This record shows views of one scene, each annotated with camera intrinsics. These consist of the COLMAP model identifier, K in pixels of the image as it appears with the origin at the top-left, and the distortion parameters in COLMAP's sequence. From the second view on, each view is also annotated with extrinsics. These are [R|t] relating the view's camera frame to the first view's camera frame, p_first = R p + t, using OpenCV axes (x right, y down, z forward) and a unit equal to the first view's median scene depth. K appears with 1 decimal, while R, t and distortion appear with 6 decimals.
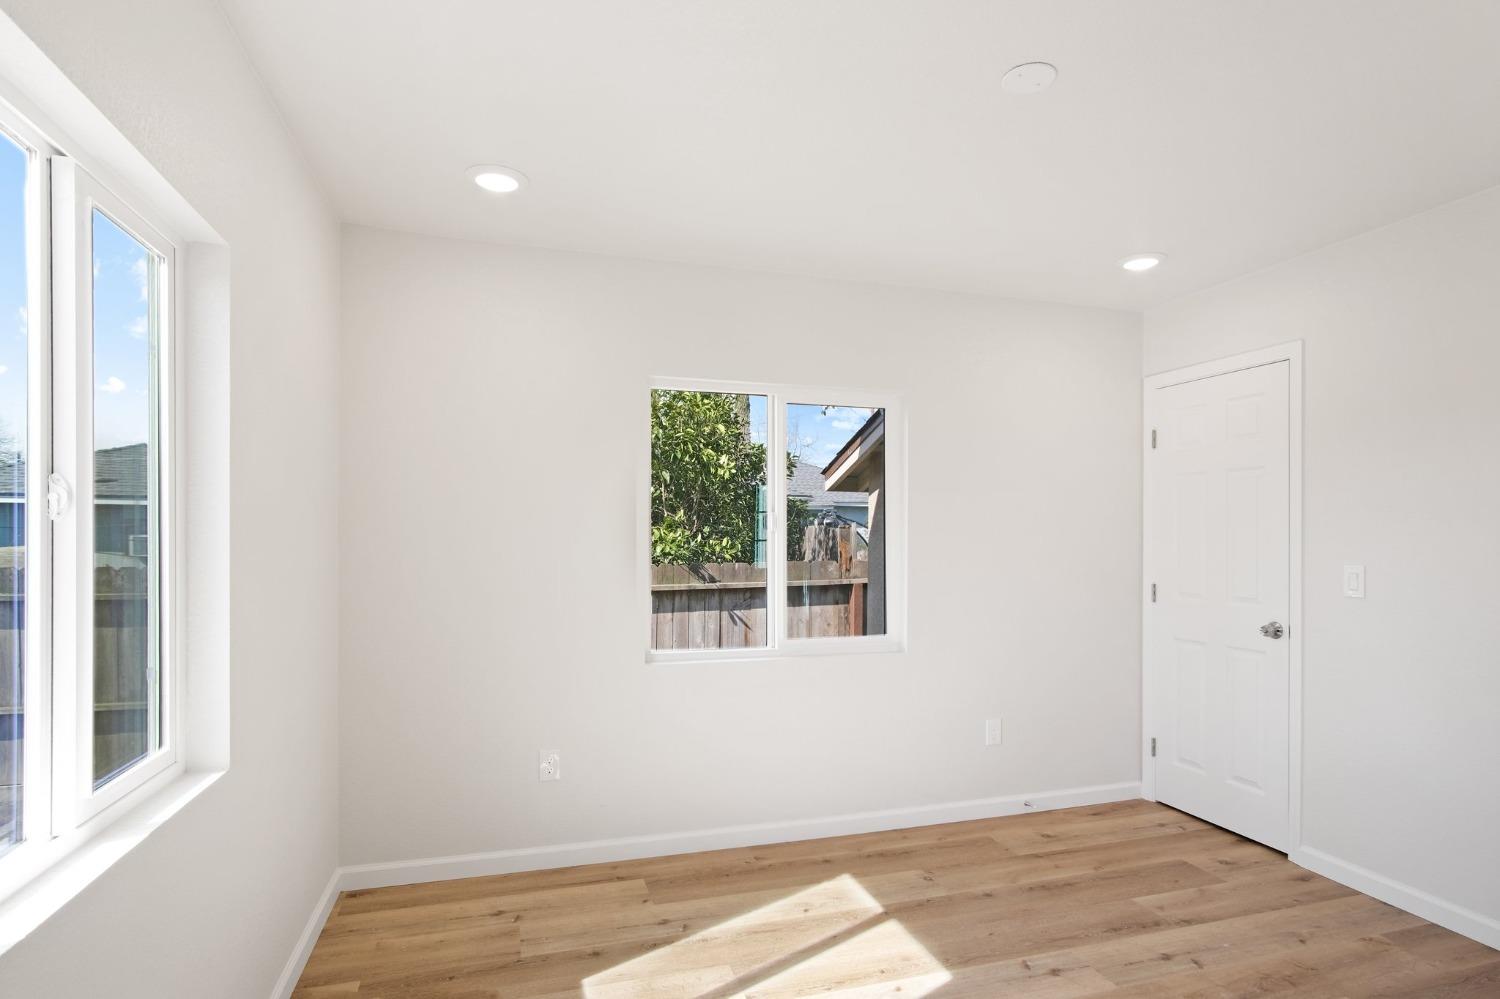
lens RADIAL K [[812.7, 0, 753.9], [0, 812.7, 534.7], [0, 0, 1]] dist [-0.013736, 0.000266]
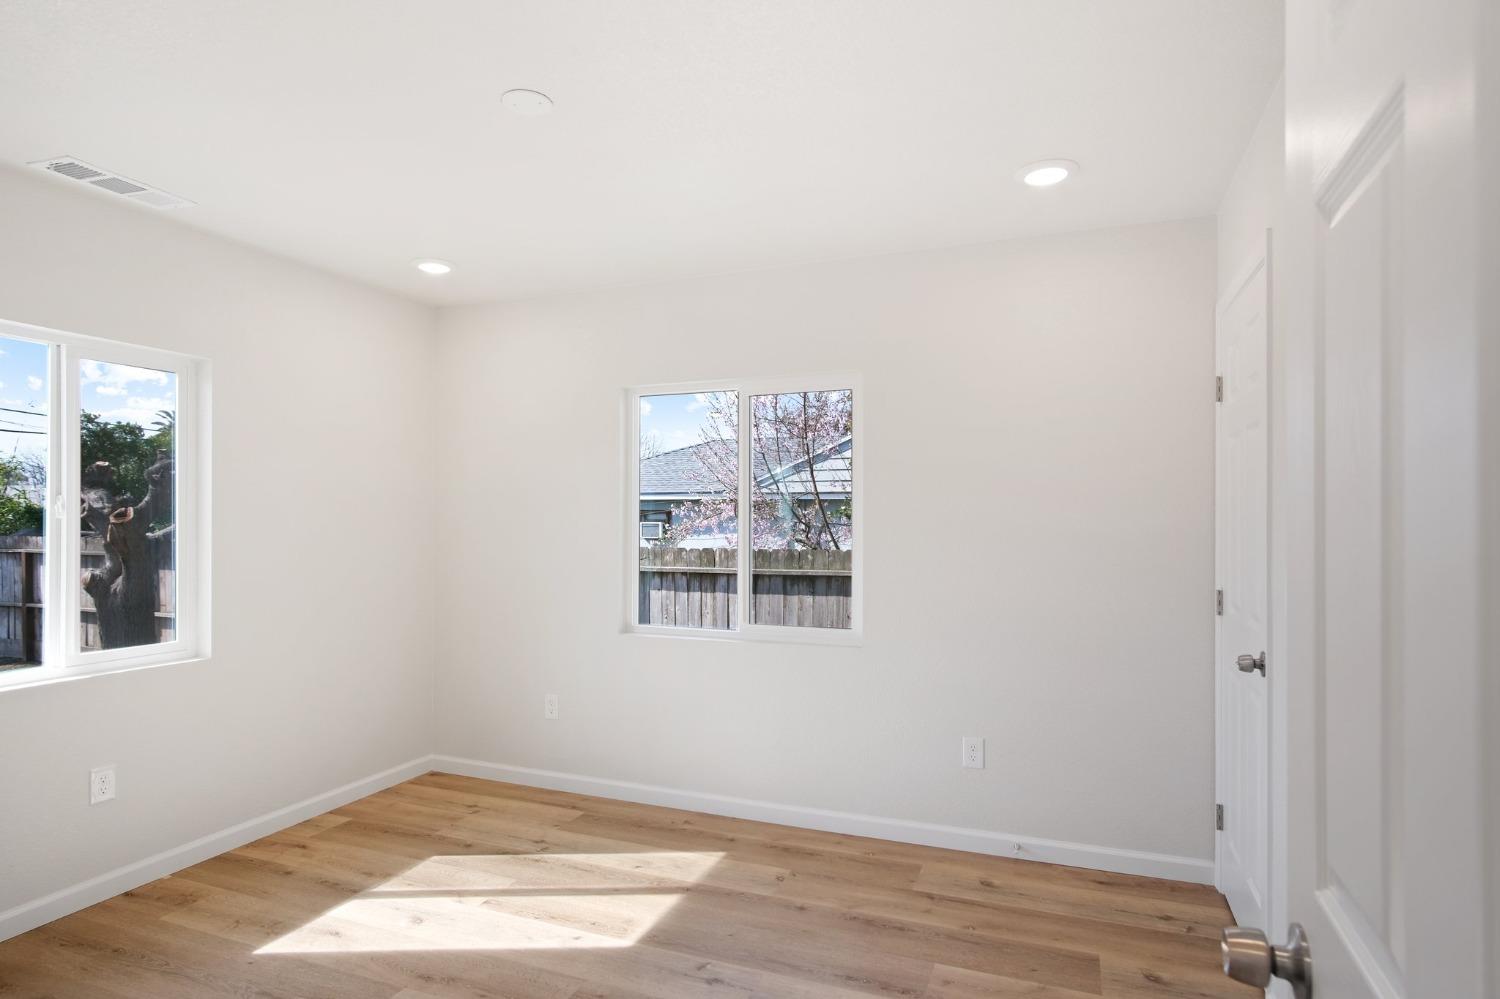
lens RADIAL K [[823.2, 0, 753.3], [0, 823.2, 513.3], [0, 0, 1]] dist [-0.020448, 0.002548]
pose [[0.777979, -0.002114, -0.628287, 0.791333], [0.000121, 0.999995, -0.003215, -0.010806], [0.628291, 0.002425, 0.777975, 0.207784]]
